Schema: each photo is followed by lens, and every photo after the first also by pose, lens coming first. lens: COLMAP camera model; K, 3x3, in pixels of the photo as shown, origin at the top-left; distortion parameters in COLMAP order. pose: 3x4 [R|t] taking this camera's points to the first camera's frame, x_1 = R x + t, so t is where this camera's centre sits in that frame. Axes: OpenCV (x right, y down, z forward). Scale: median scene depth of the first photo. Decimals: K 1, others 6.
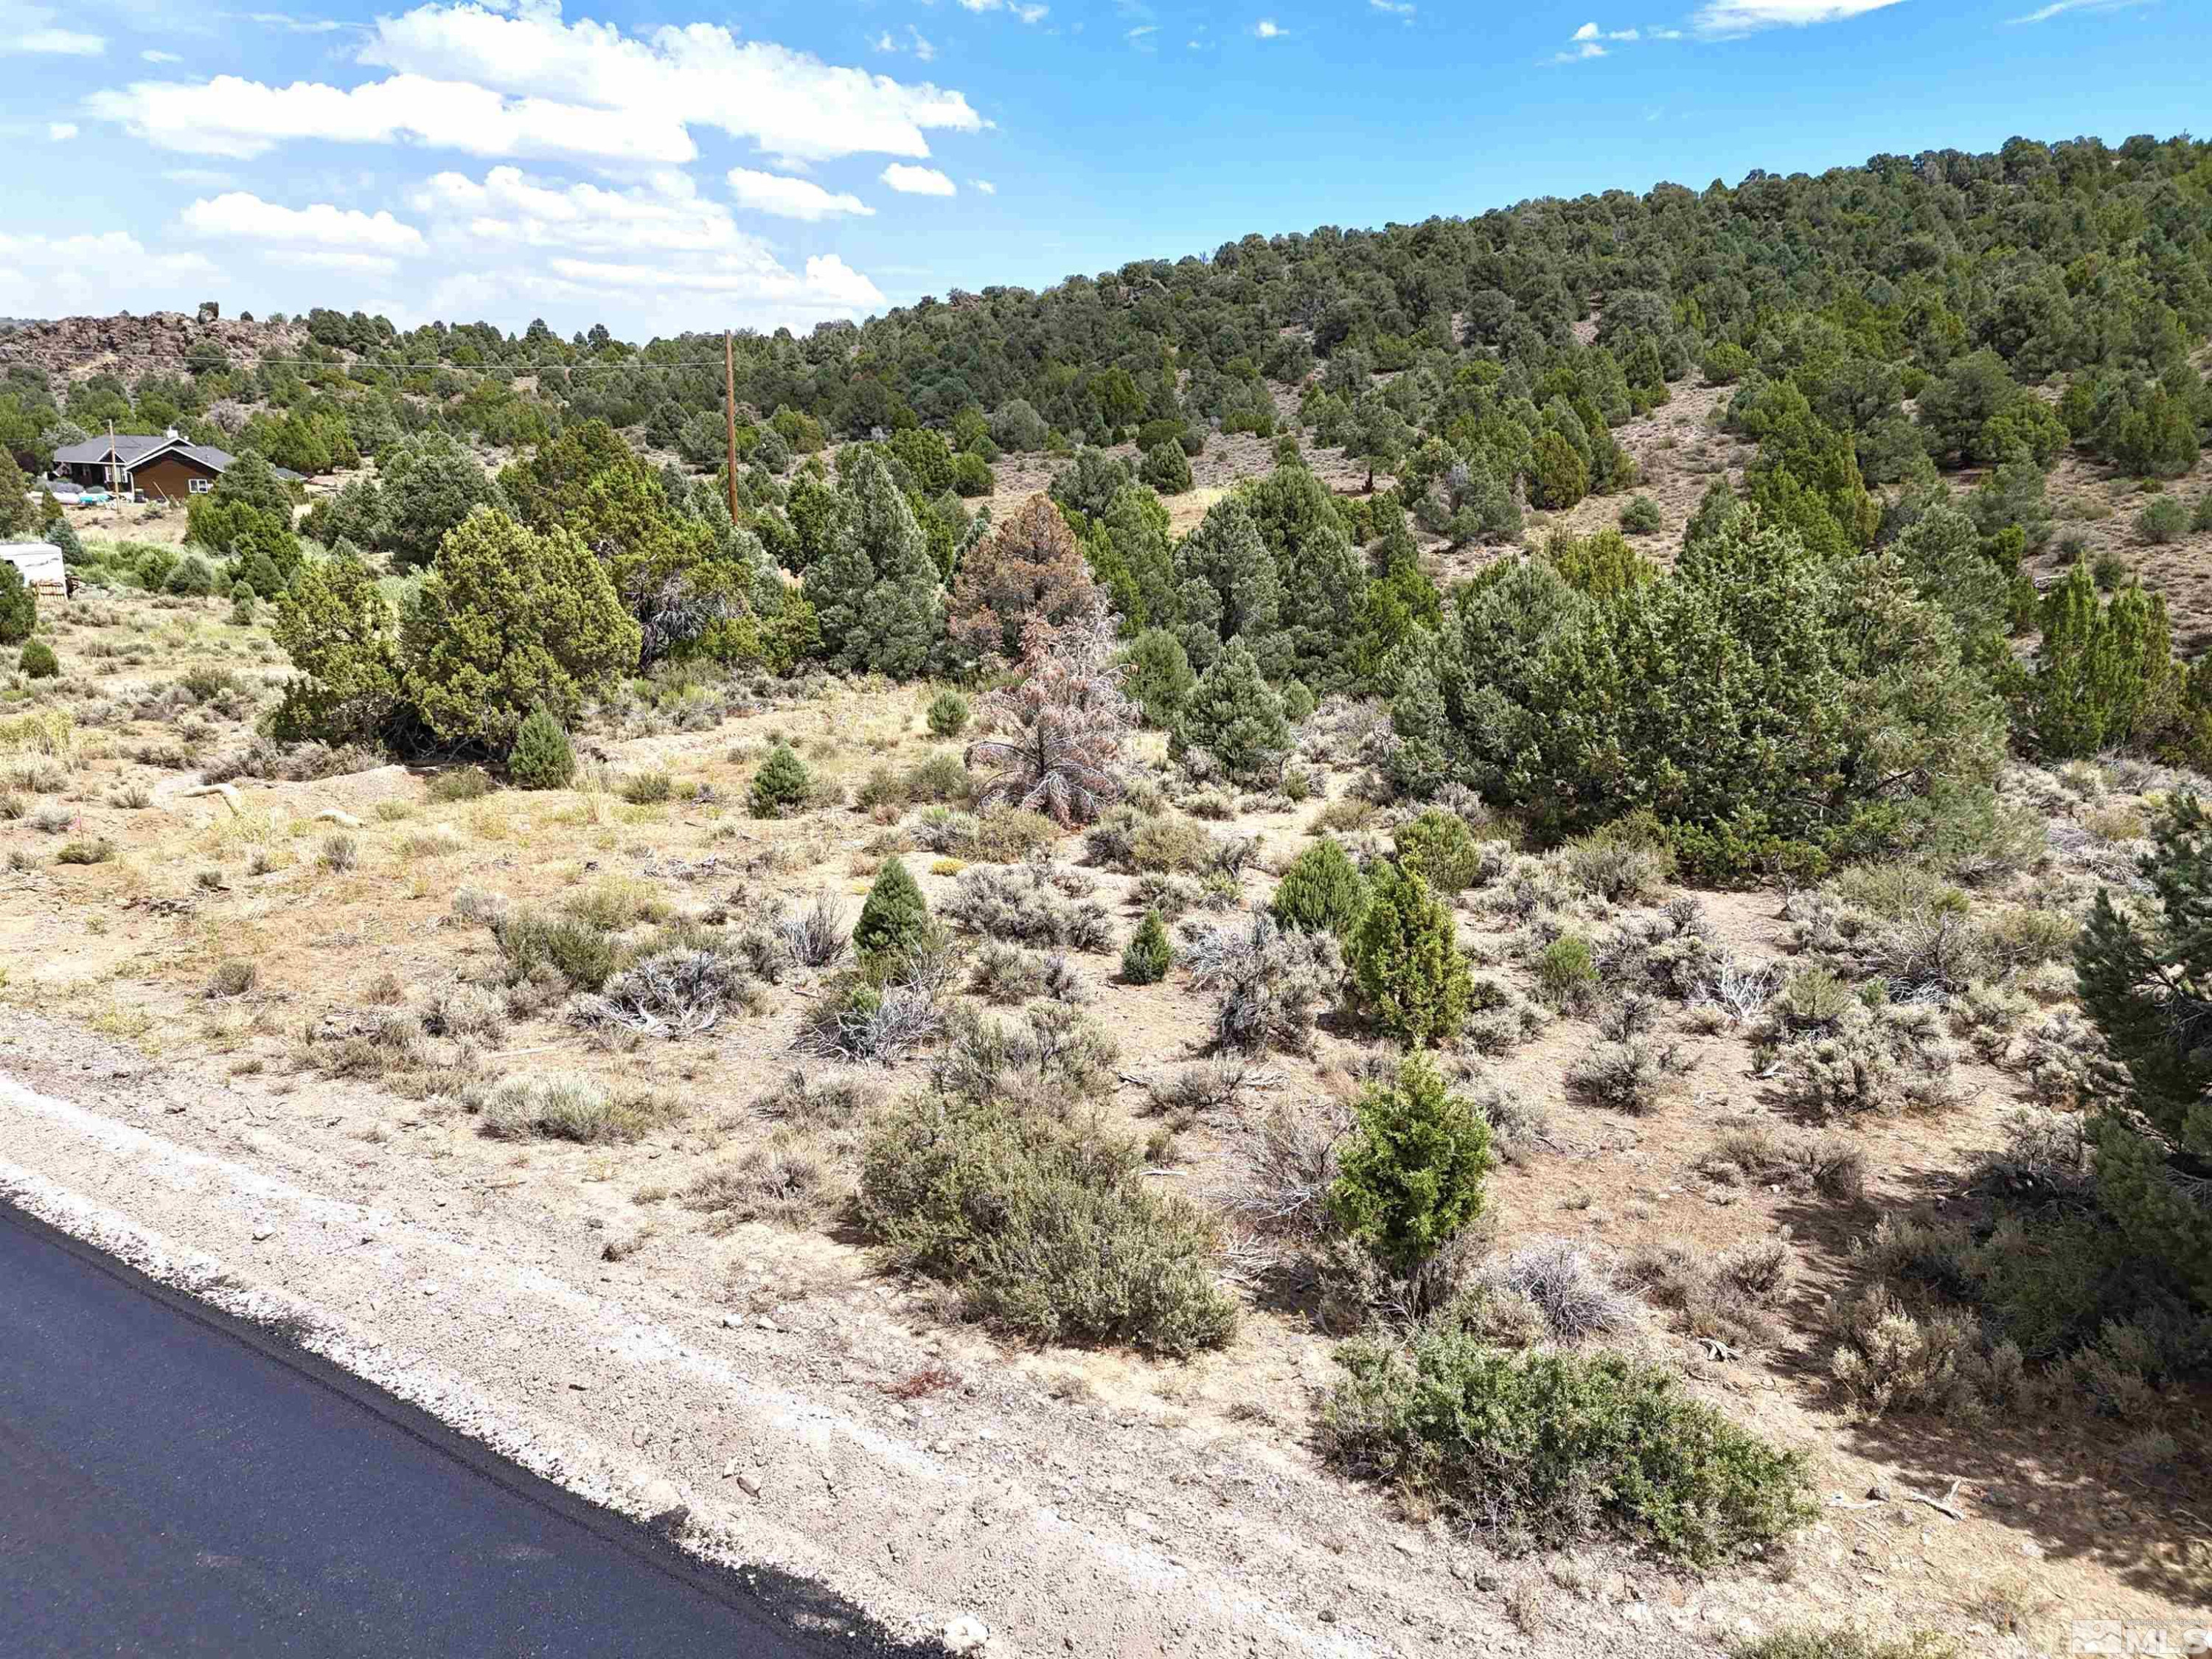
lens RADIAL K [[1623.1, 0, 1103.3], [0, 1623.1, 814.9], [0, 0, 1]] dist [0.068437, -0.070664]
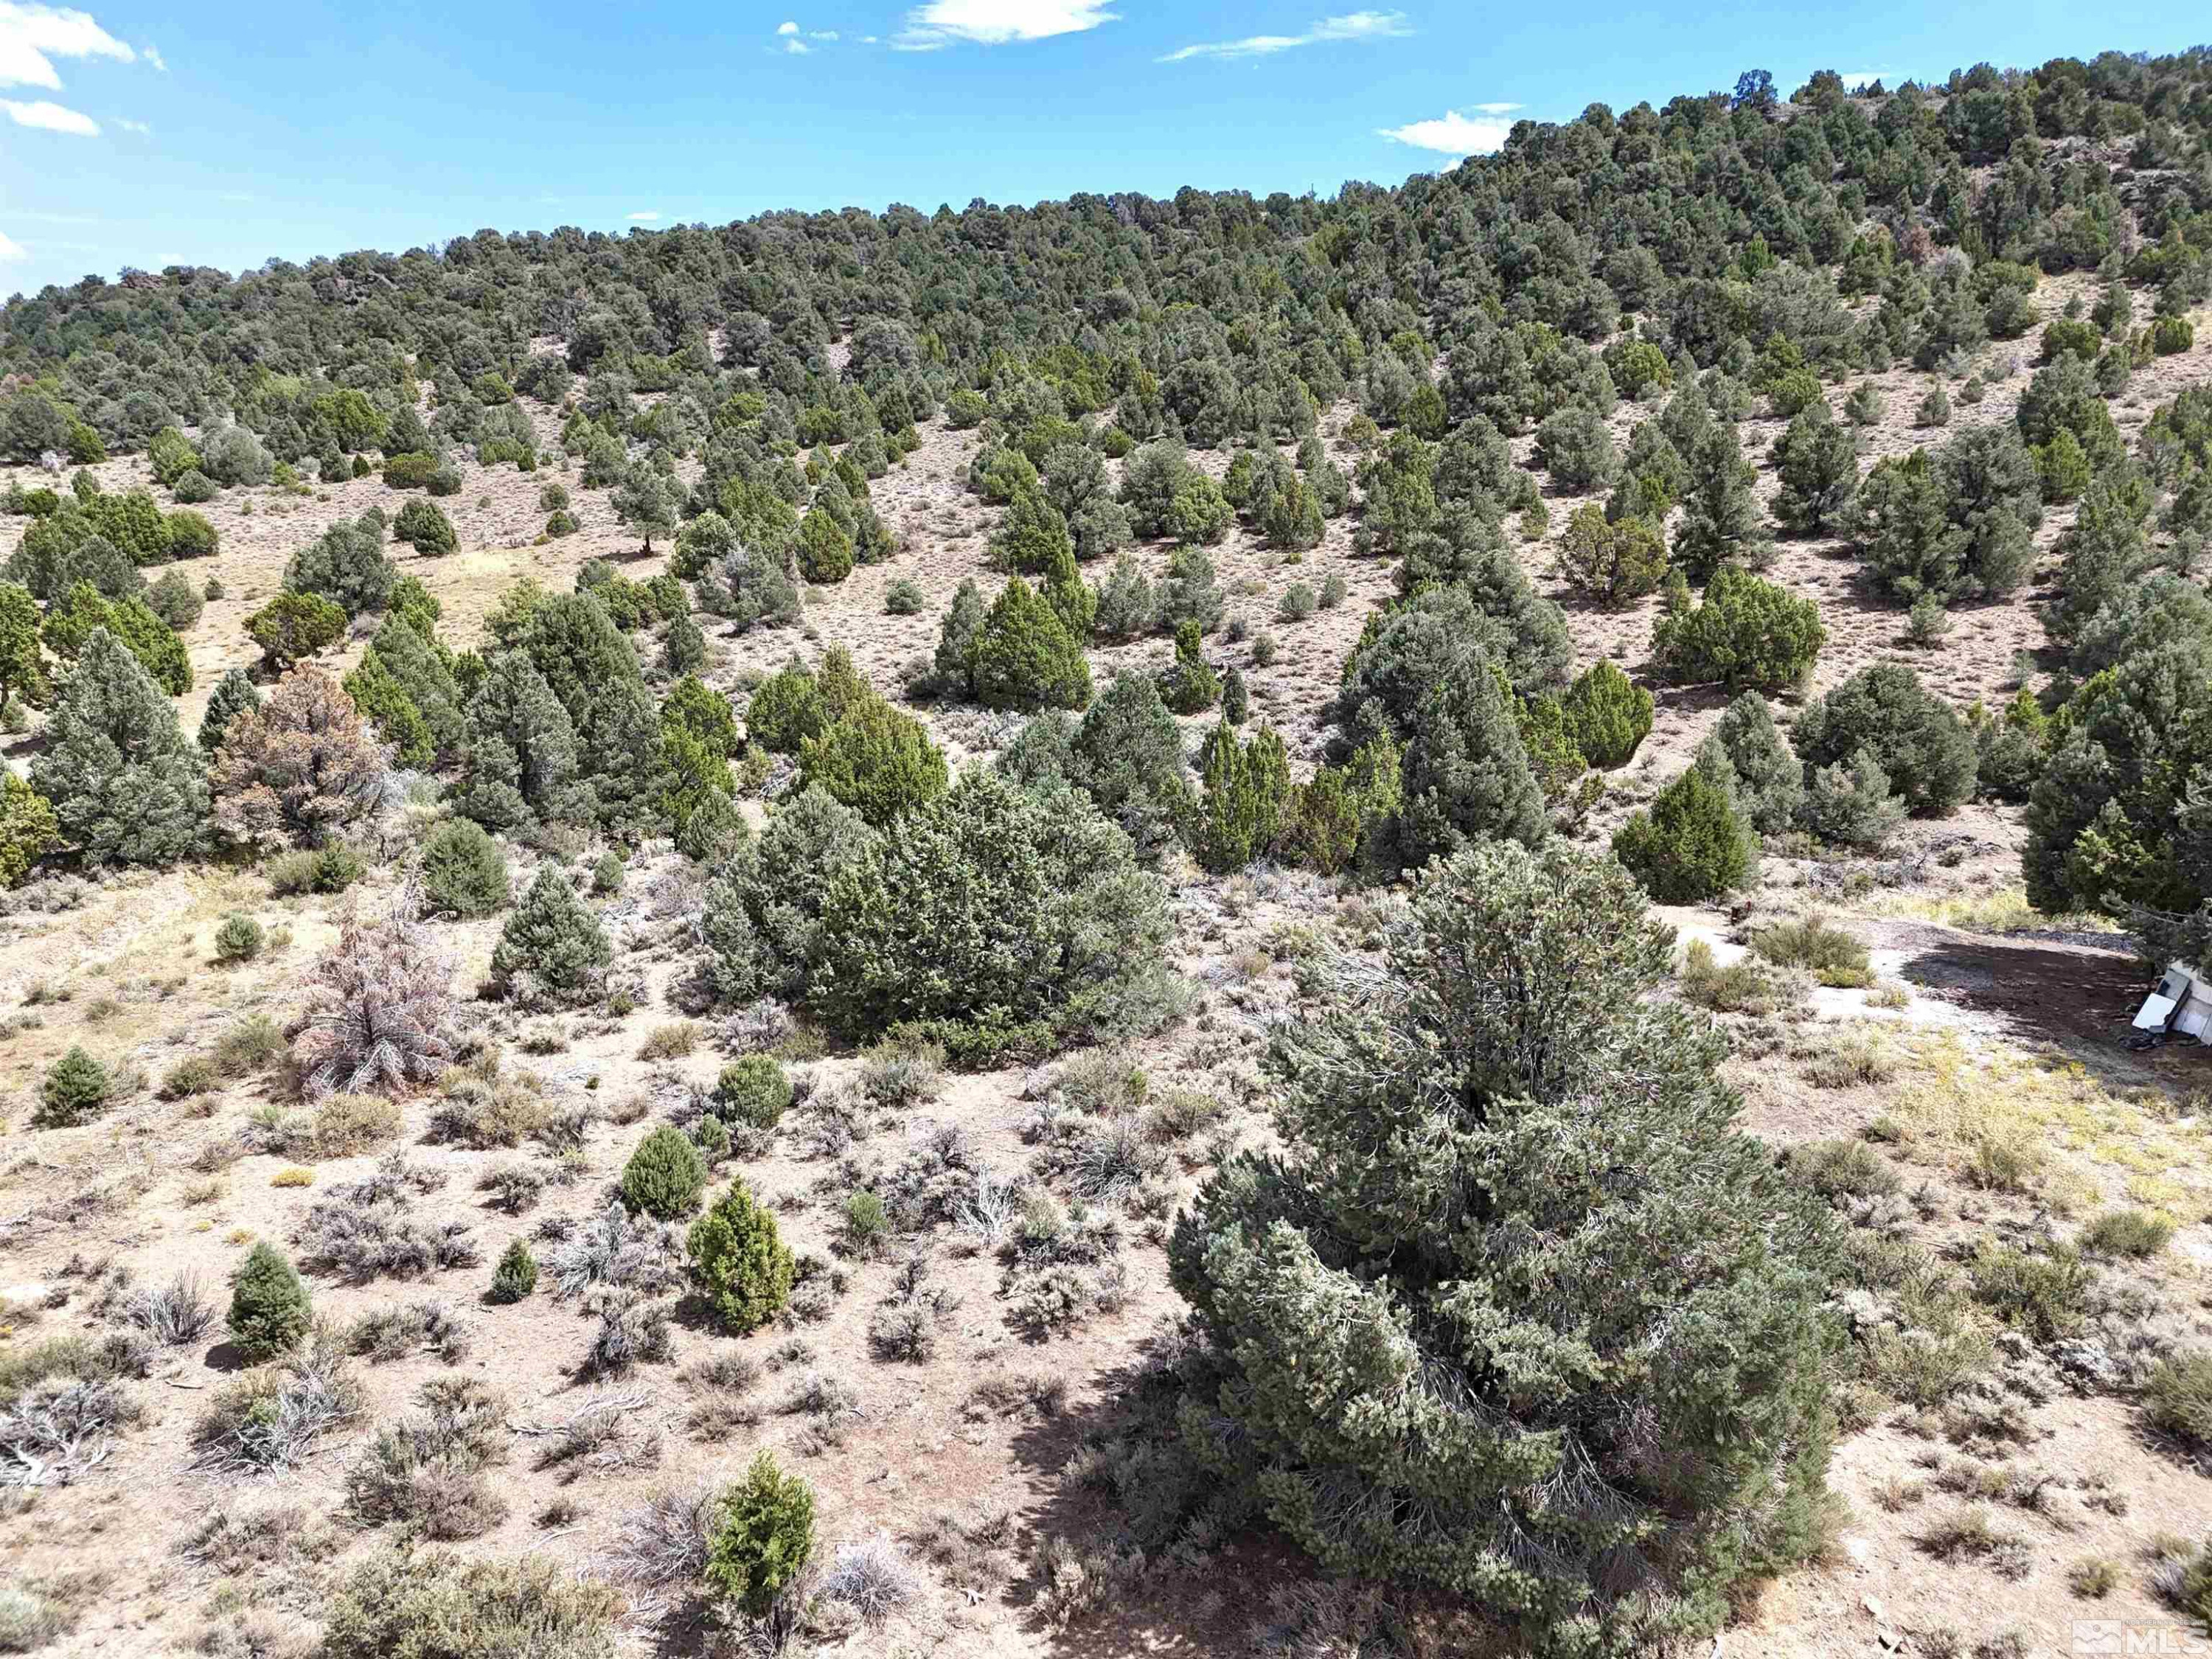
lens RADIAL K [[1617.1, 0, 1103.9], [0, 1617.1, 825.6], [0, 0, 1]] dist [0.074939, -0.079648]
pose [[0.909169, -0.094944, 0.405459, -0.021700], [0.088784, 0.995470, 0.034022, -0.151084], [-0.406852, 0.005067, 0.913480, -0.154990]]
